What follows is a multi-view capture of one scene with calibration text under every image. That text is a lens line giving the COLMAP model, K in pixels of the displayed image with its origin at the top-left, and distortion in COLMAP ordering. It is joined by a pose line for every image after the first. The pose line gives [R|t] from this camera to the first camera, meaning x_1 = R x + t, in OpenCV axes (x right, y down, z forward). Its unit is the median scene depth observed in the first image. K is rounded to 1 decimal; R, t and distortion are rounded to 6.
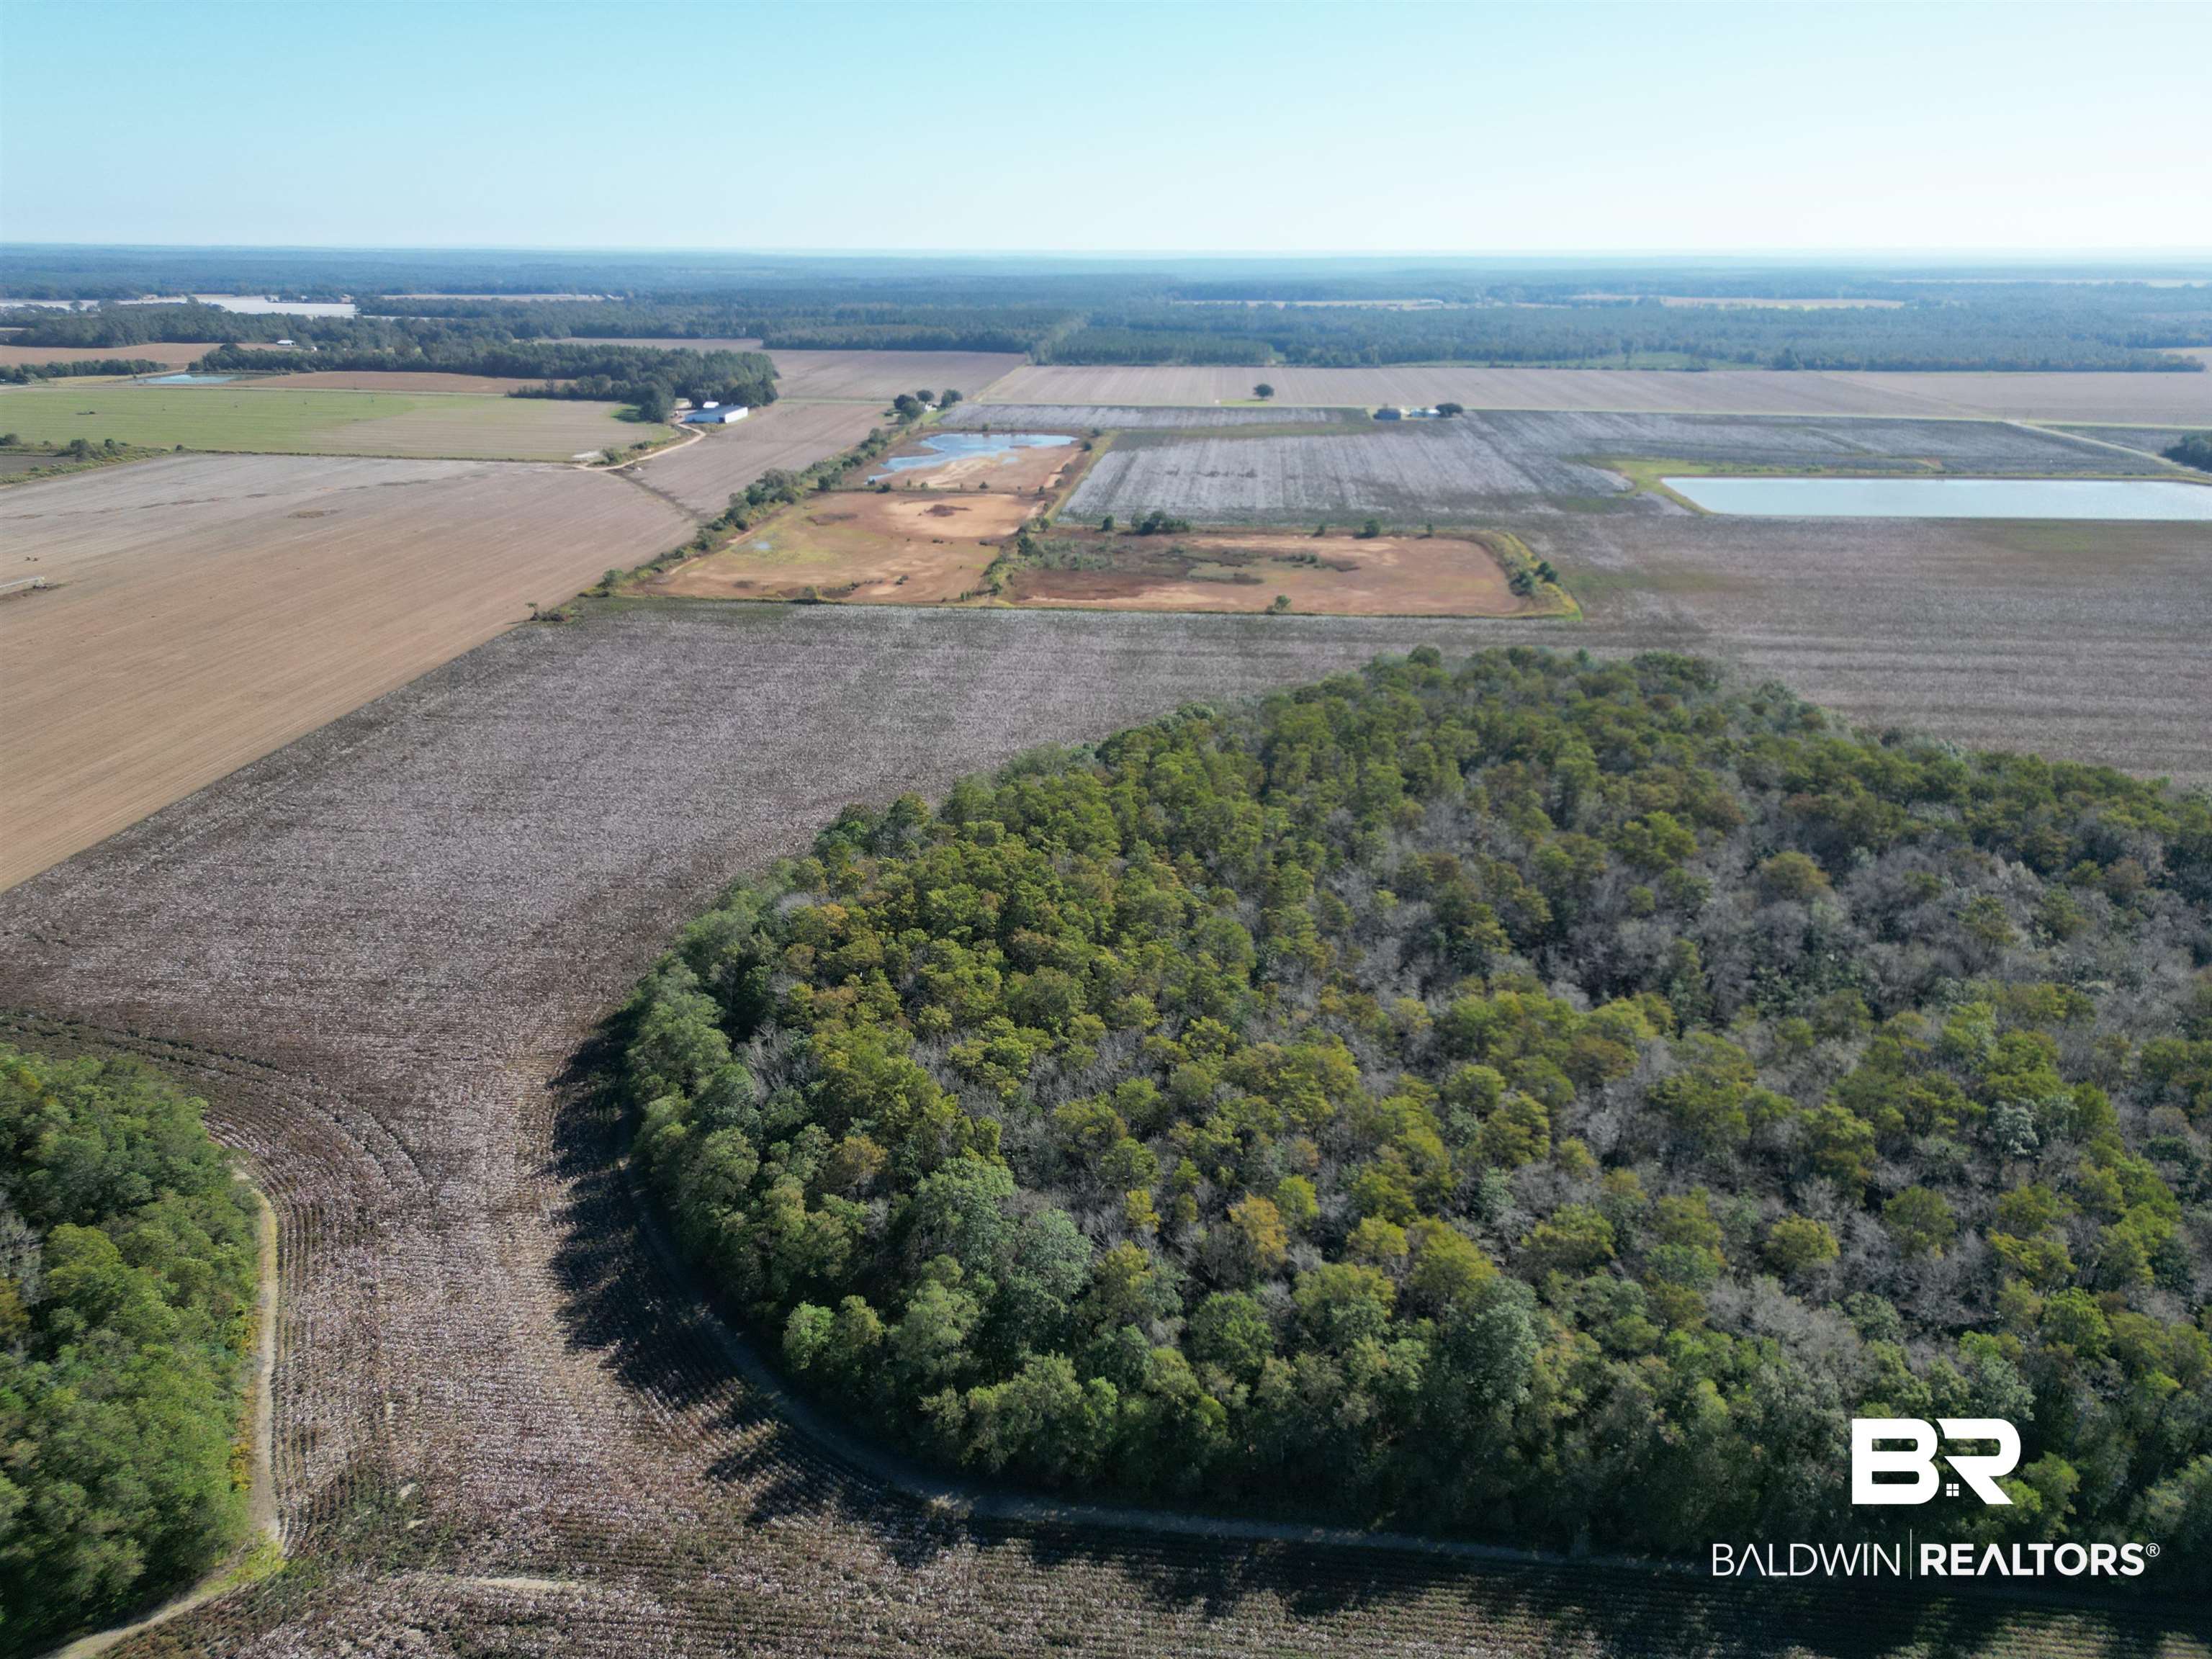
lens RADIAL K [[1559.7, 0, 1064.5], [0, 1559.7, 814.8], [0, 0, 1]] dist [0.060673, -0.053203]
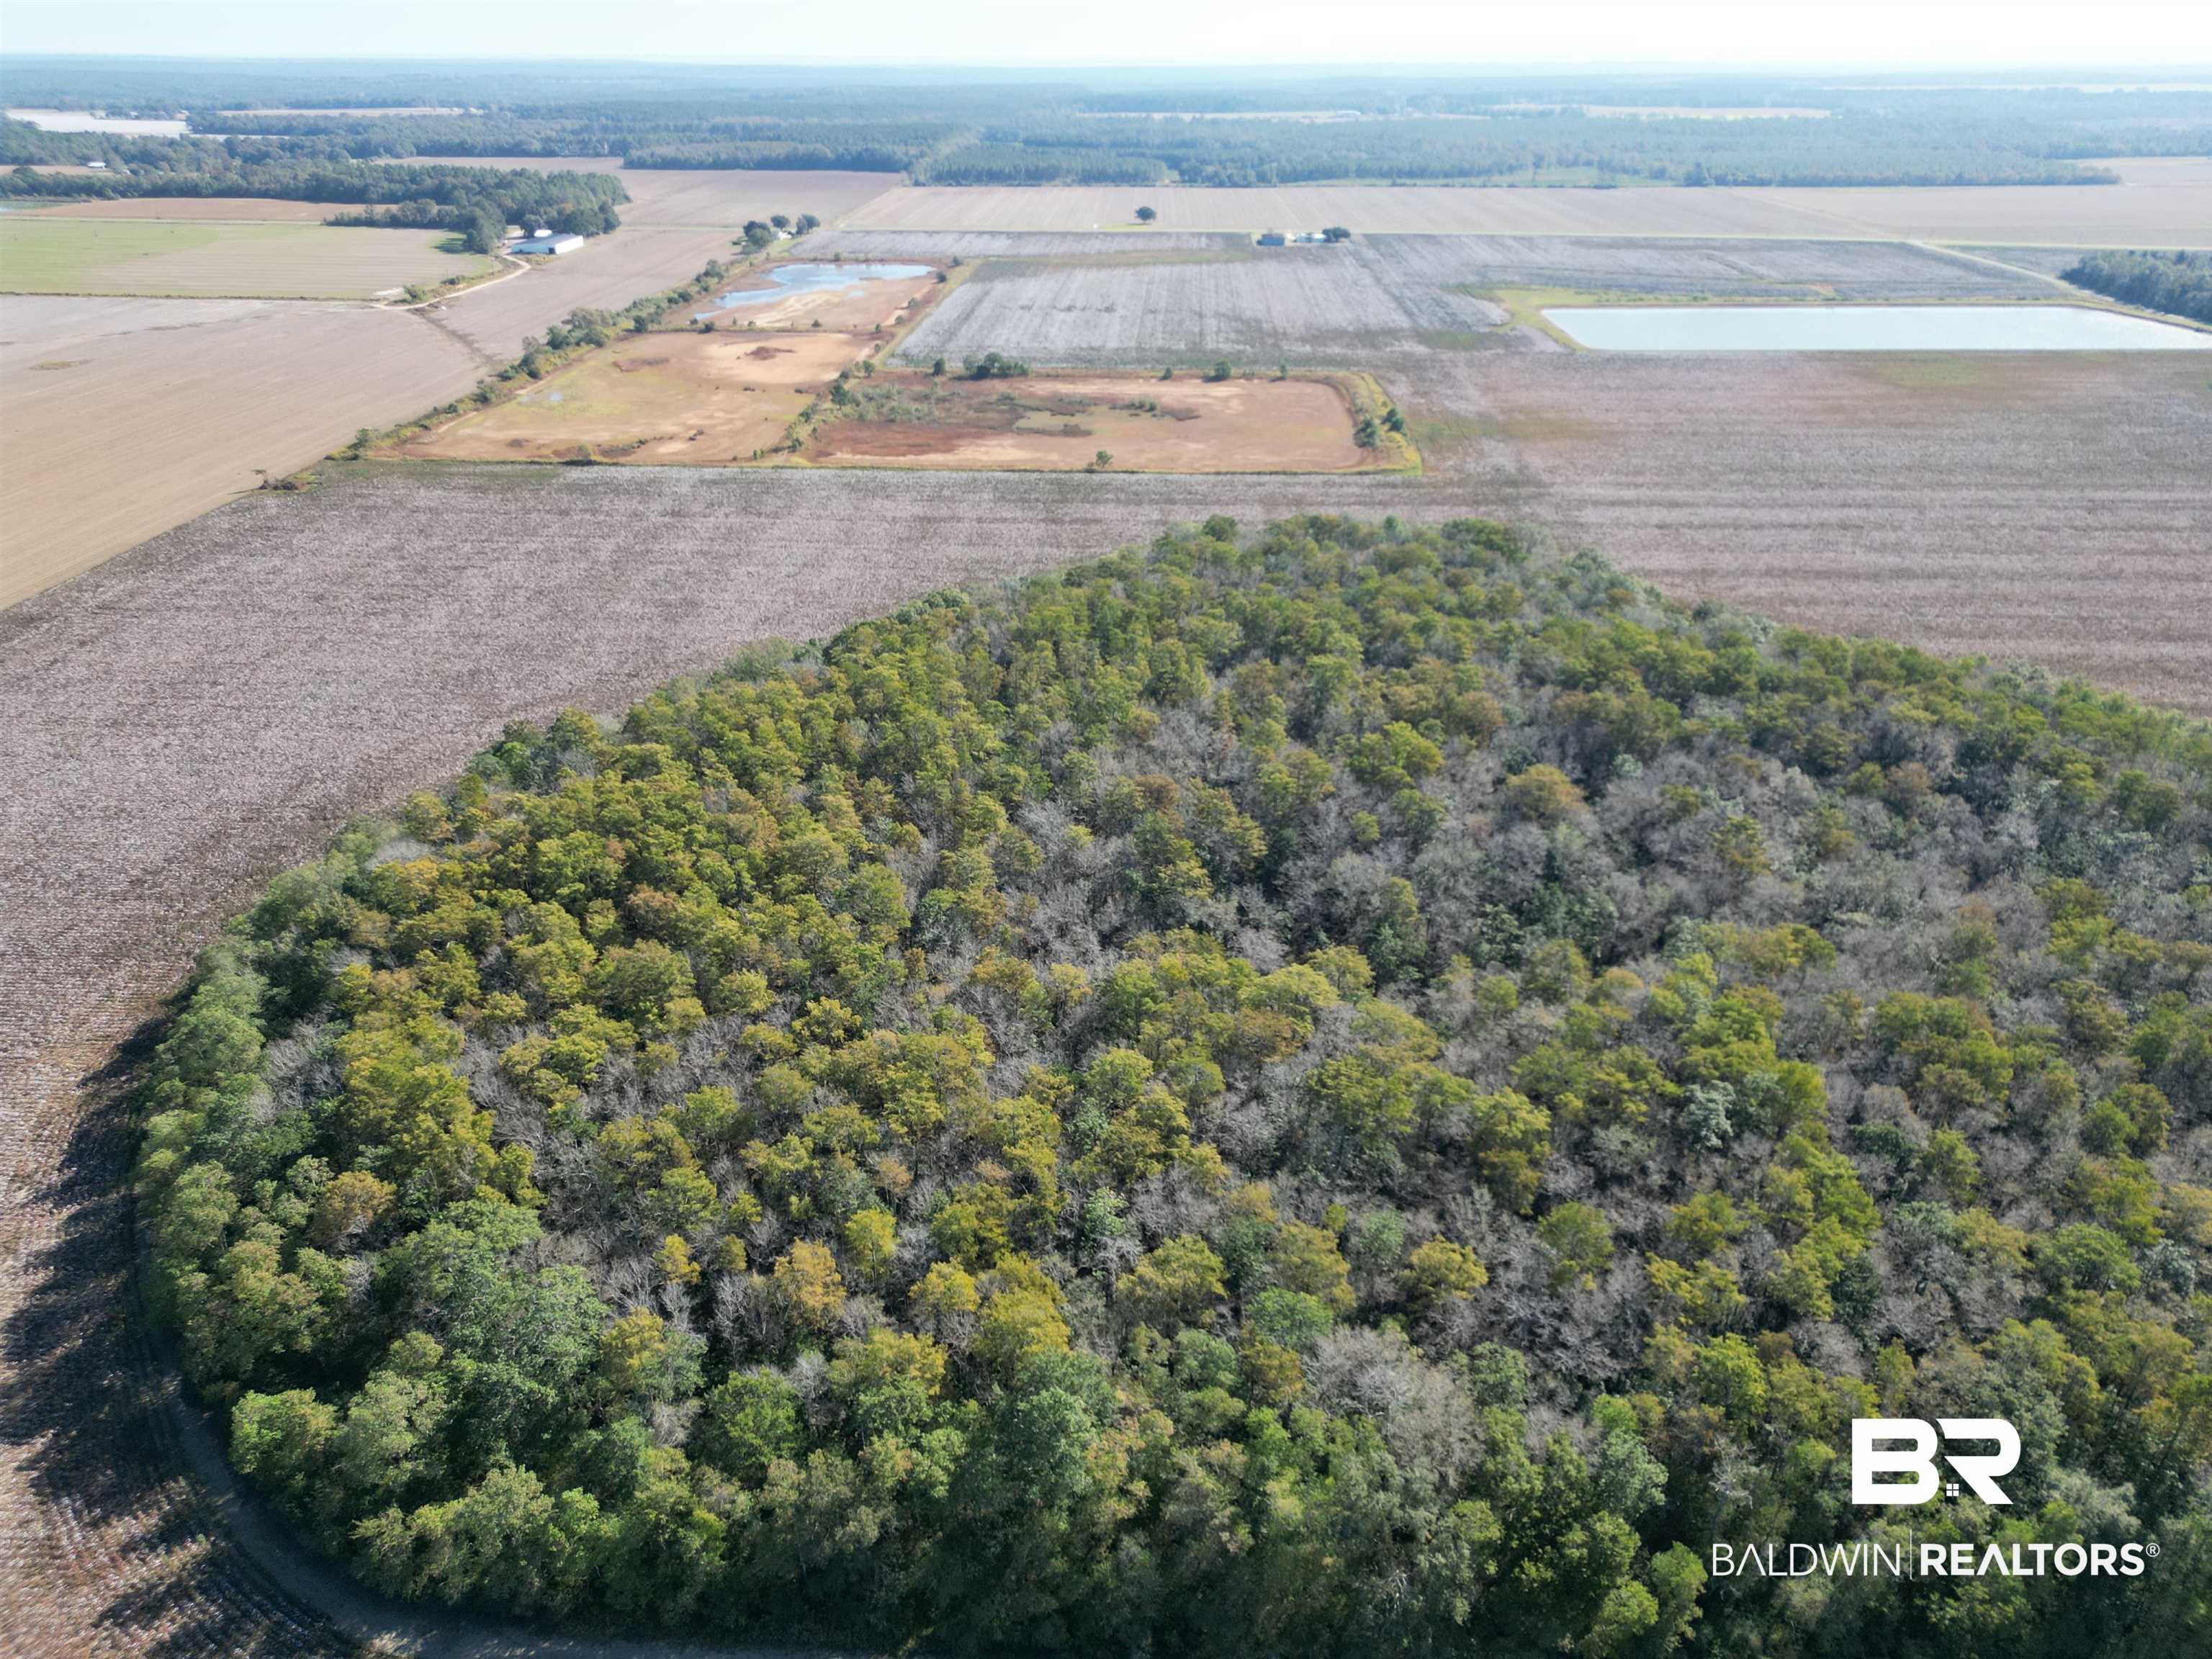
lens RADIAL K [[1559.7, 0, 1070.5], [0, 1559.7, 778.2], [0, 0, 1]] dist [0.060673, -0.053203]
pose [[0.999146, -0.019914, 0.036192, 0.146728], [0.016773, 0.996231, 0.085098, -0.046289], [-0.037750, -0.084419, 0.995715, 0.107704]]
